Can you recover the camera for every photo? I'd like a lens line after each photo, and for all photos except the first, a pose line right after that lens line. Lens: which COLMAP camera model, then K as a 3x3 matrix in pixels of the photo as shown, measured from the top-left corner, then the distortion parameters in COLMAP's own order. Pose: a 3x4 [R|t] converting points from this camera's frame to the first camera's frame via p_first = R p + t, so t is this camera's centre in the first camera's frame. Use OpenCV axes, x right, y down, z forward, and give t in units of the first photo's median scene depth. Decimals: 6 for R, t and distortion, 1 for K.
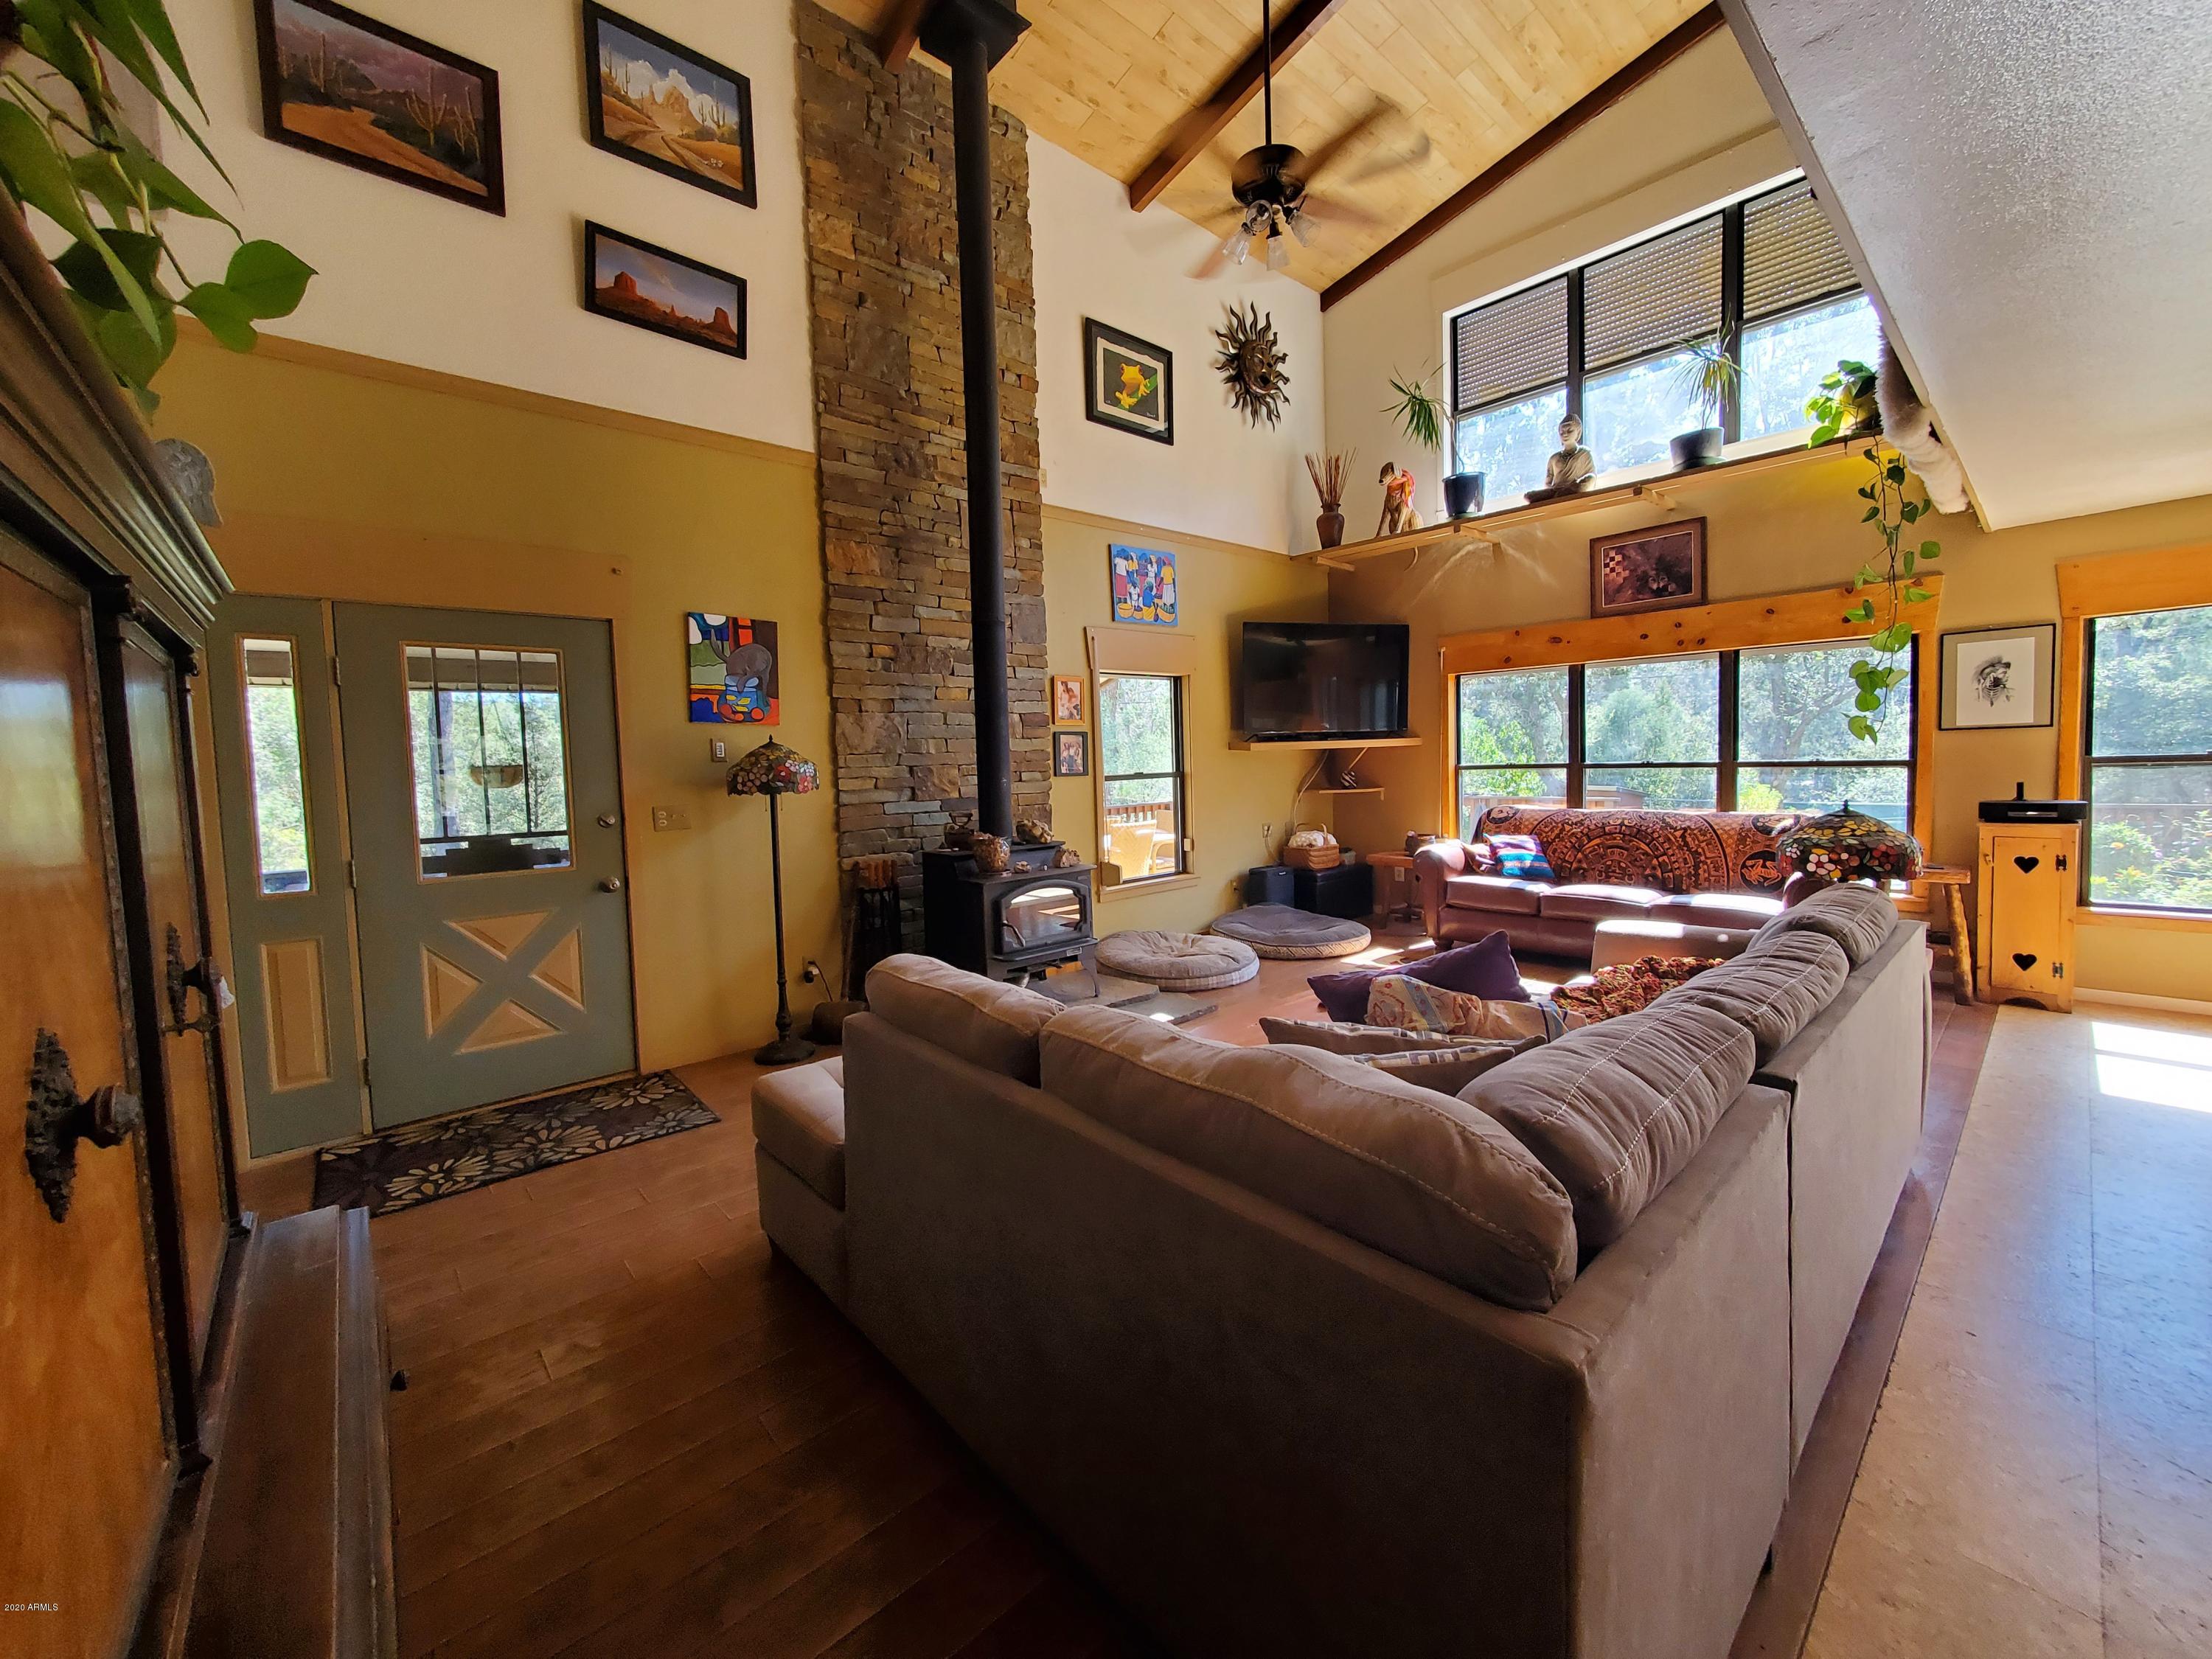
lens RADIAL K [[882.1, 0, 1115.1], [0, 882.1, 793.3], [0, 0, 1]] dist [0.007809, -0.000094]
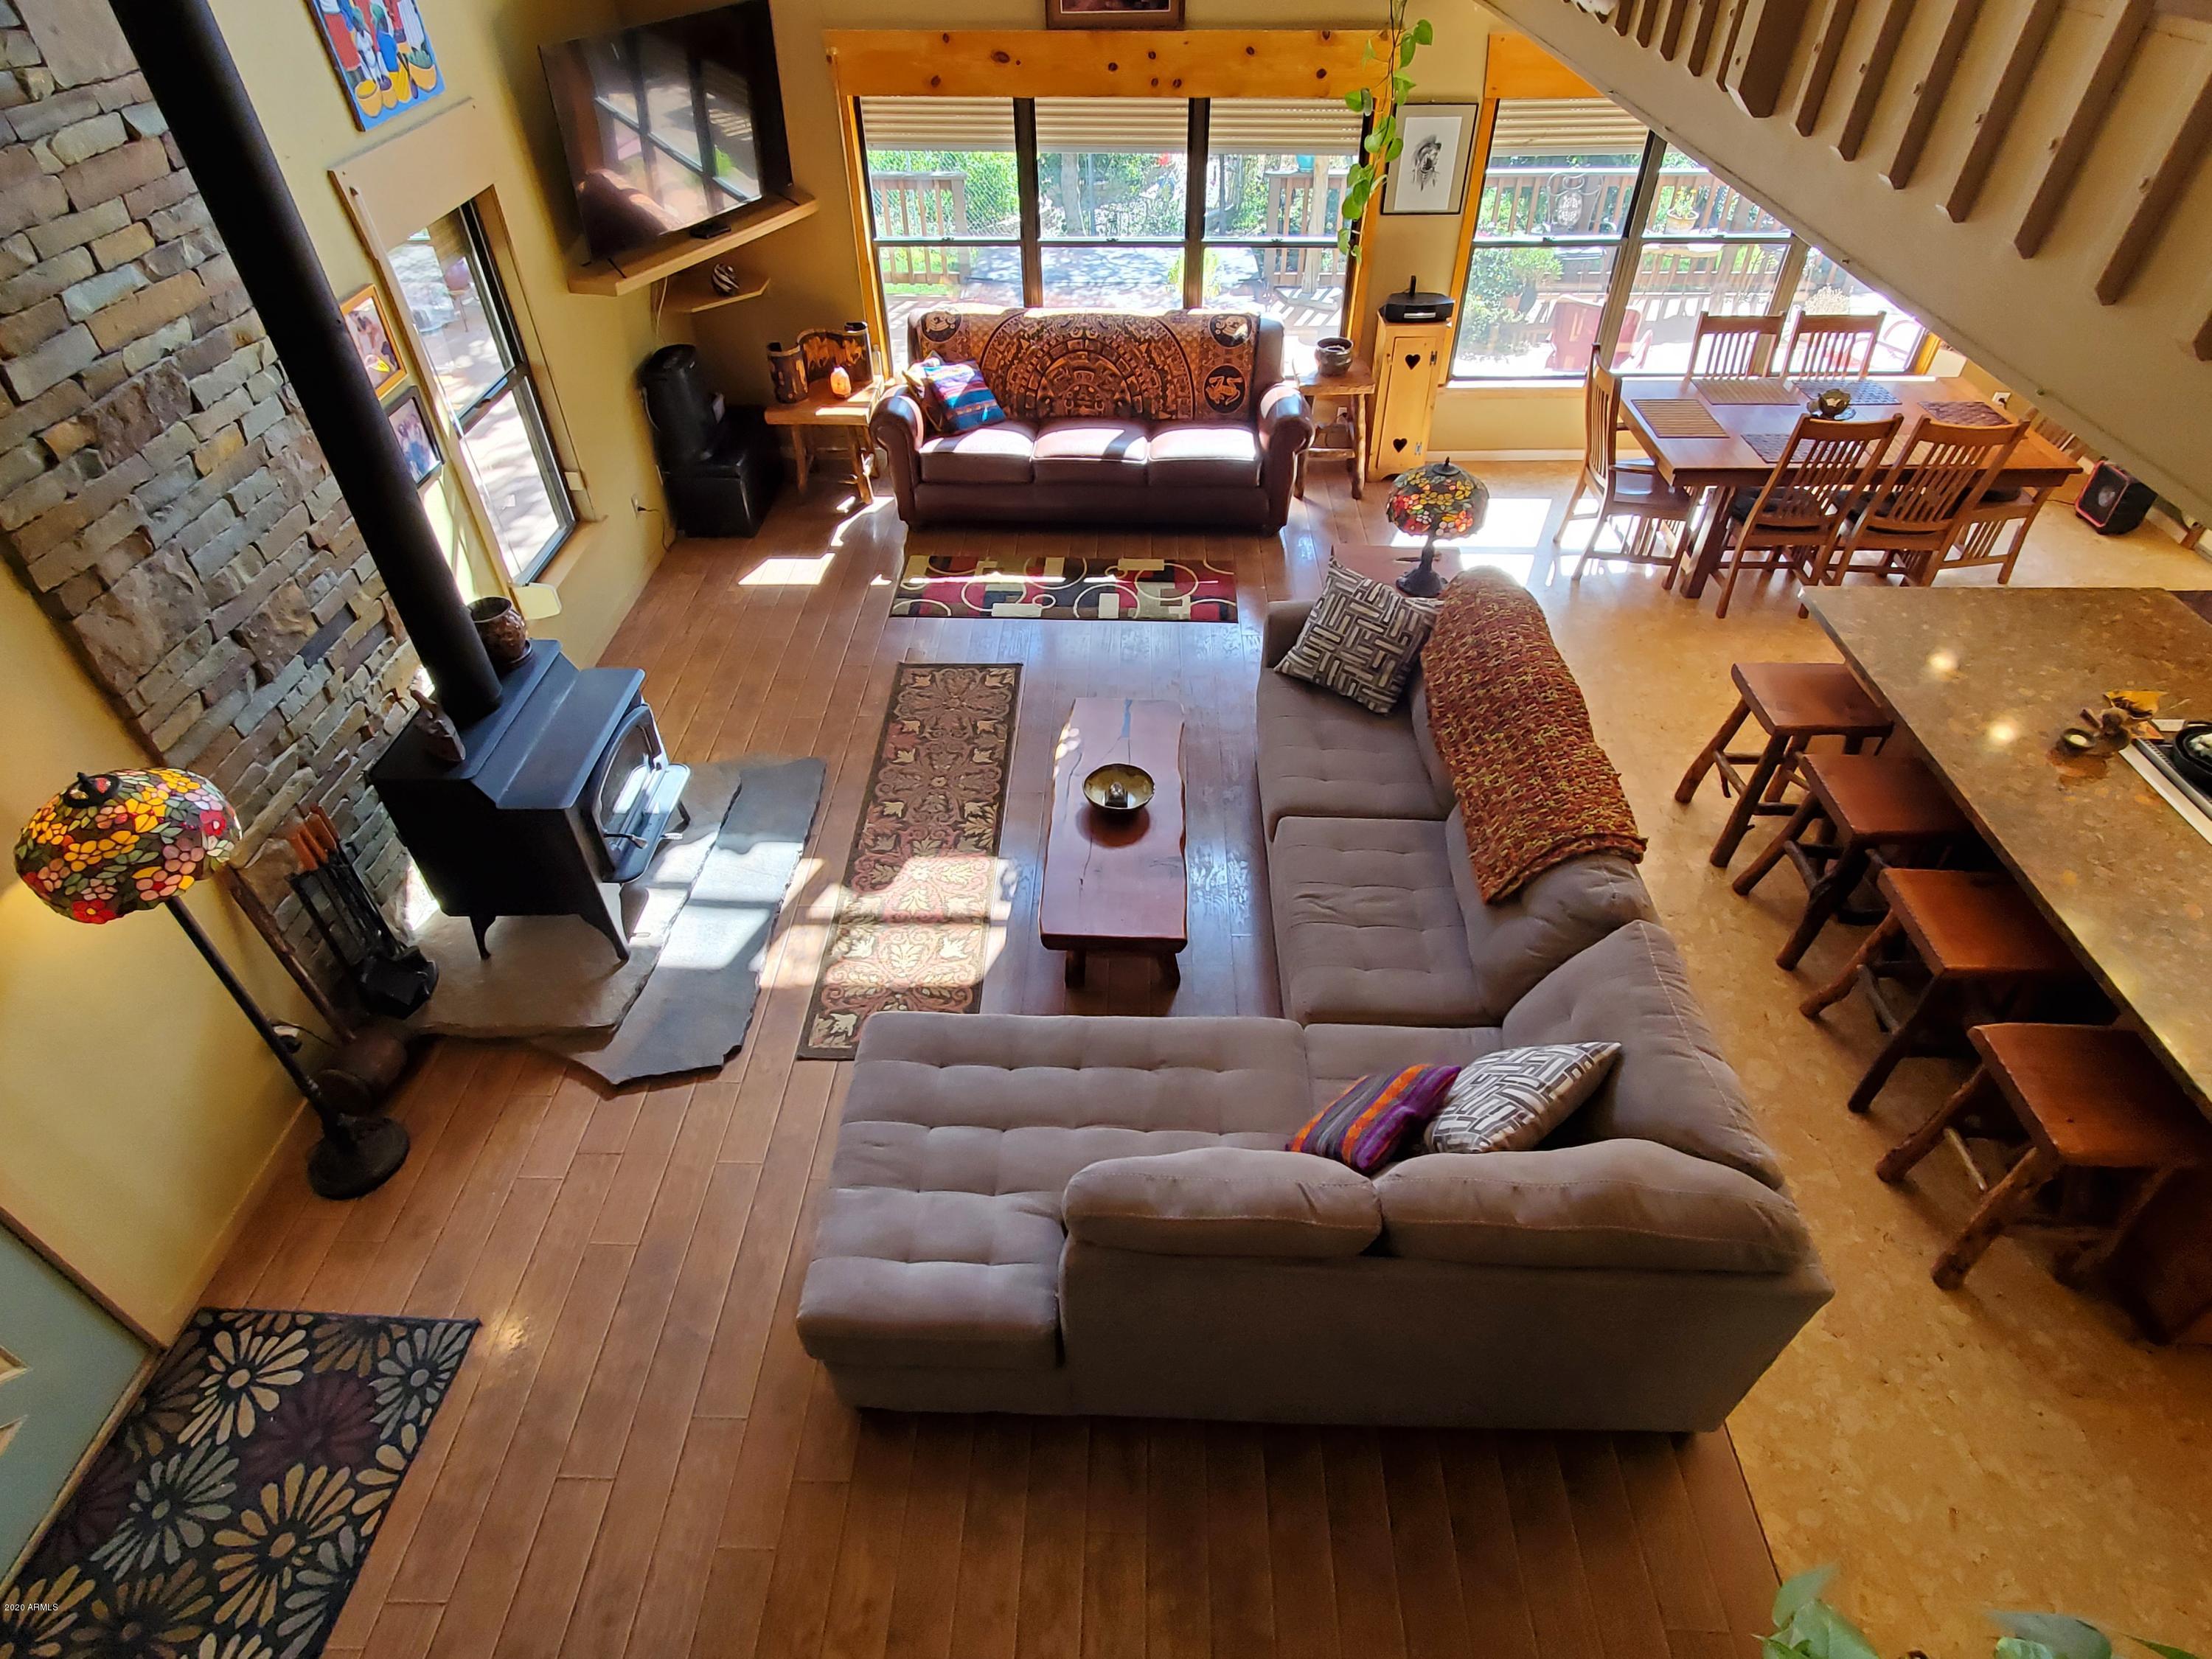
lens RADIAL K [[1190.6, 0, 1119.2], [0, 1190.6, 812.1], [0, 0, 1]] dist [0.009661, -0.001771]
pose [[0.687024, -0.458625, 0.563615, -0.323631], [0.015468, 0.784705, 0.619676, -0.376069], [-0.726471, -0.417014, 0.546205, 0.208005]]
